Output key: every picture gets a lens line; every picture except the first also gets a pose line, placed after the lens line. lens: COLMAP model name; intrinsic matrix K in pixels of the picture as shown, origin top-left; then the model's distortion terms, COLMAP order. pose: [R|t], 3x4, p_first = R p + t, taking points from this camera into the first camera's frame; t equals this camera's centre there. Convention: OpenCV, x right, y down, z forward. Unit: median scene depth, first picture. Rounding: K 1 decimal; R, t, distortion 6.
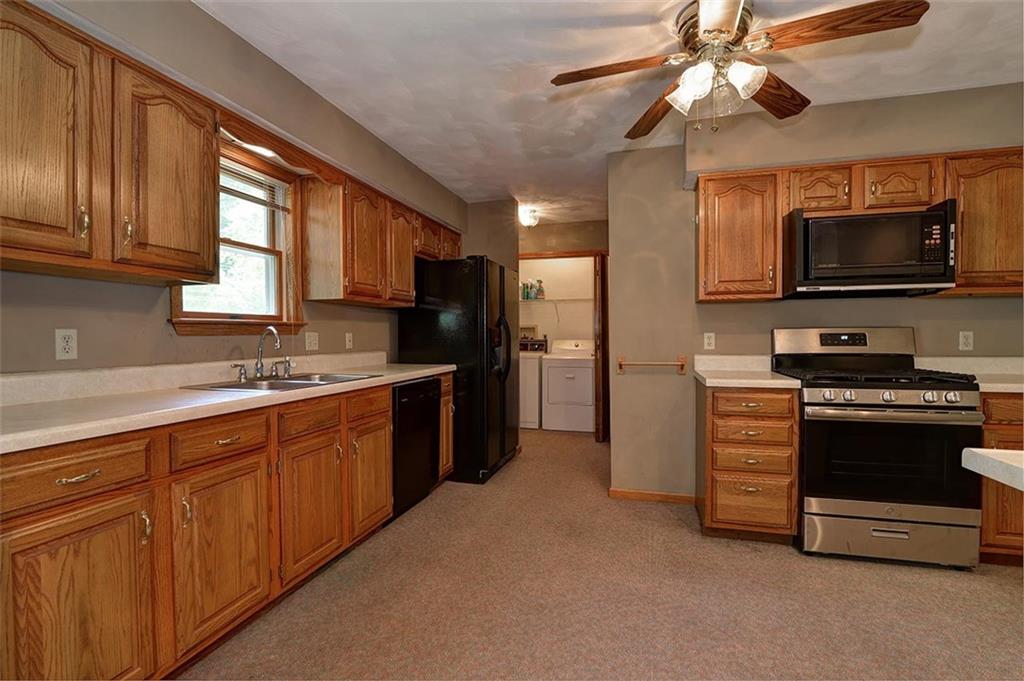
lens RADIAL K [[461.0, 0, 507.0], [0, 461.0, 339.3], [0, 0, 1]] dist [-0.023456, -0.000097]
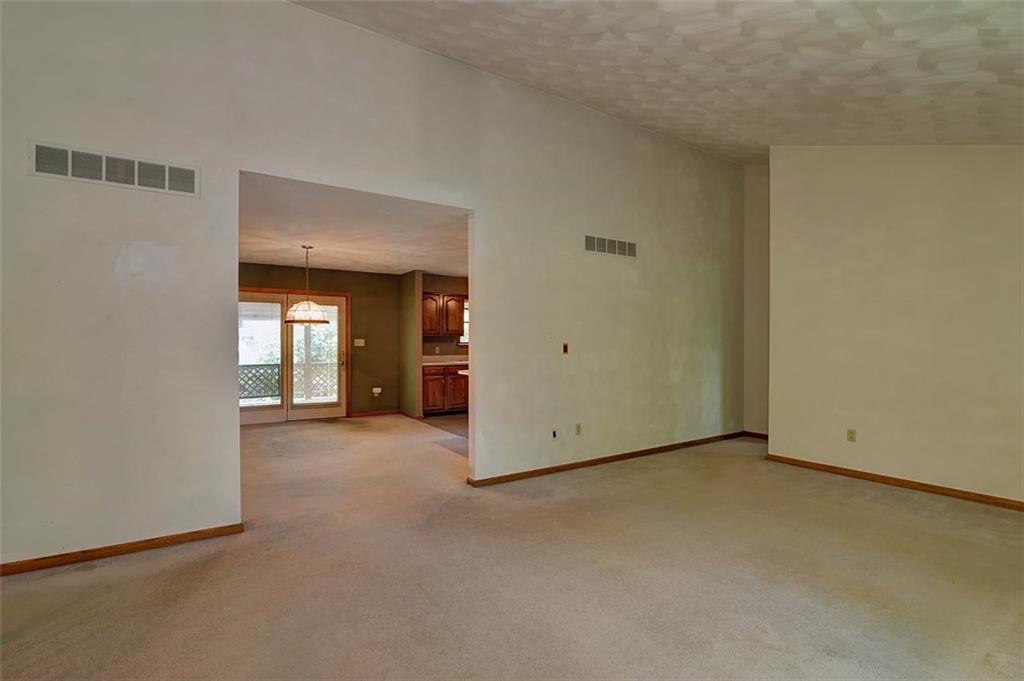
lens RADIAL K [[461.0, 0, 513.7], [0, 461.0, 342.8], [0, 0, 1]] dist [-0.023456, -0.000097]
pose [[0.757686, 0.004749, -0.652602, 1.770598], [-0.012297, 0.999900, -0.007002, -0.027007], [0.652503, 0.013331, 0.757669, -1.368673]]
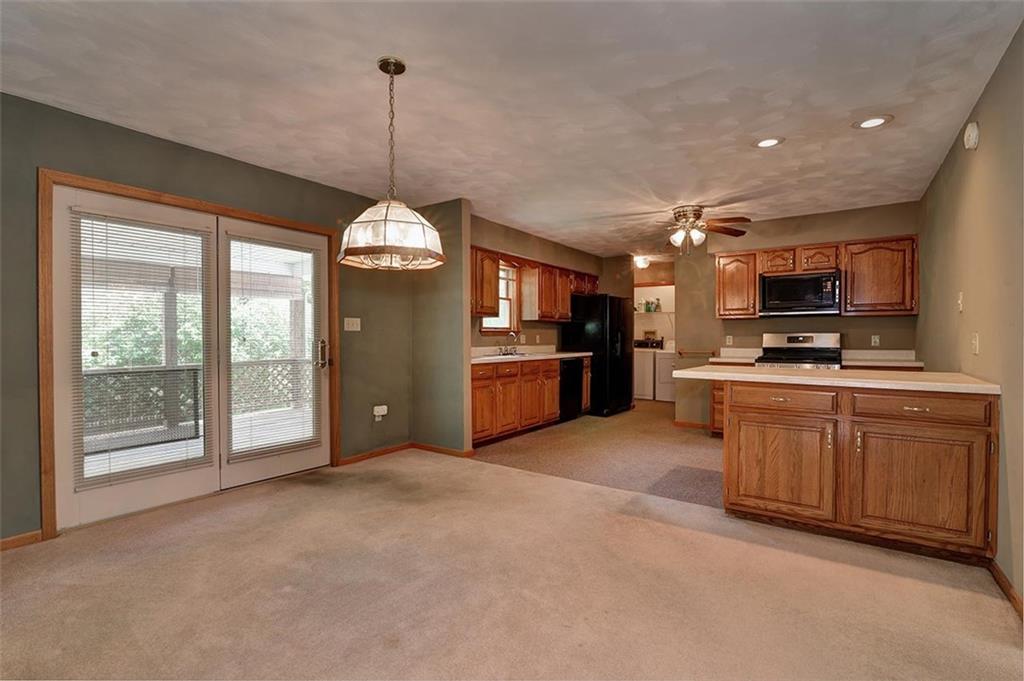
lens RADIAL K [[461.0, 0, 506.5], [0, 461.0, 342.6], [0, 0, 1]] dist [-0.023456, -0.000097]
pose [[0.942238, 0.007800, -0.334854, 0.237928], [-0.007000, 0.999969, 0.003594, 0.013870], [0.334871, -0.001042, 0.942263, -1.117138]]
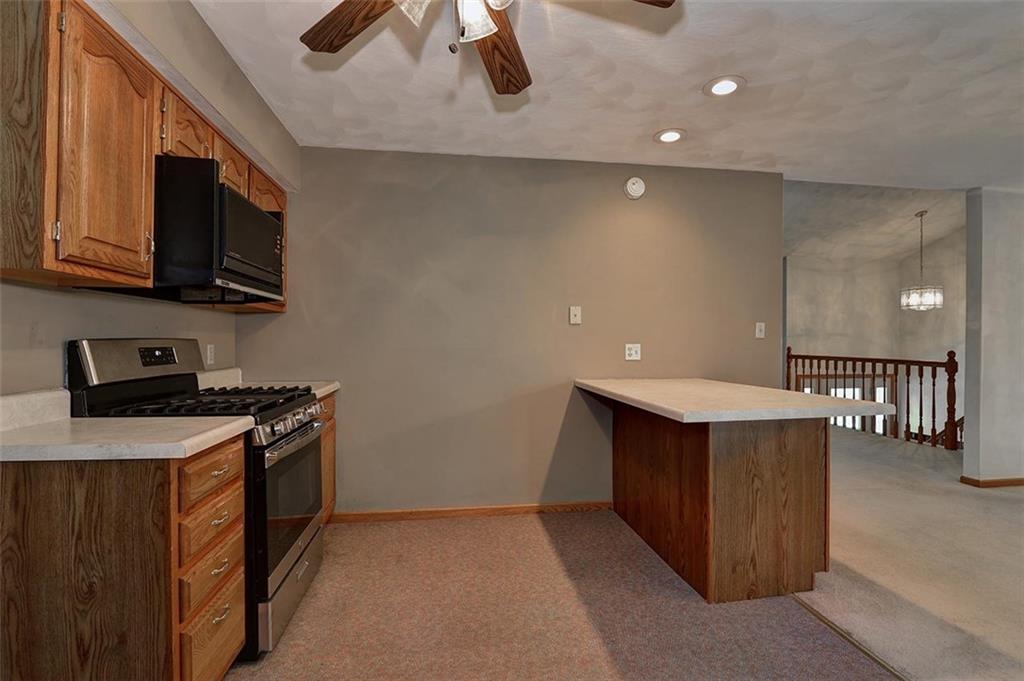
lens RADIAL K [[461.0, 0, 507.9], [0, 461.0, 340.3], [0, 0, 1]] dist [-0.023456, -0.000097]
pose [[-0.413800, 0.012689, 0.910279, -0.128891], [0.008262, 0.999914, -0.010182, -0.012623], [-0.910330, 0.003307, -0.413869, 0.791137]]
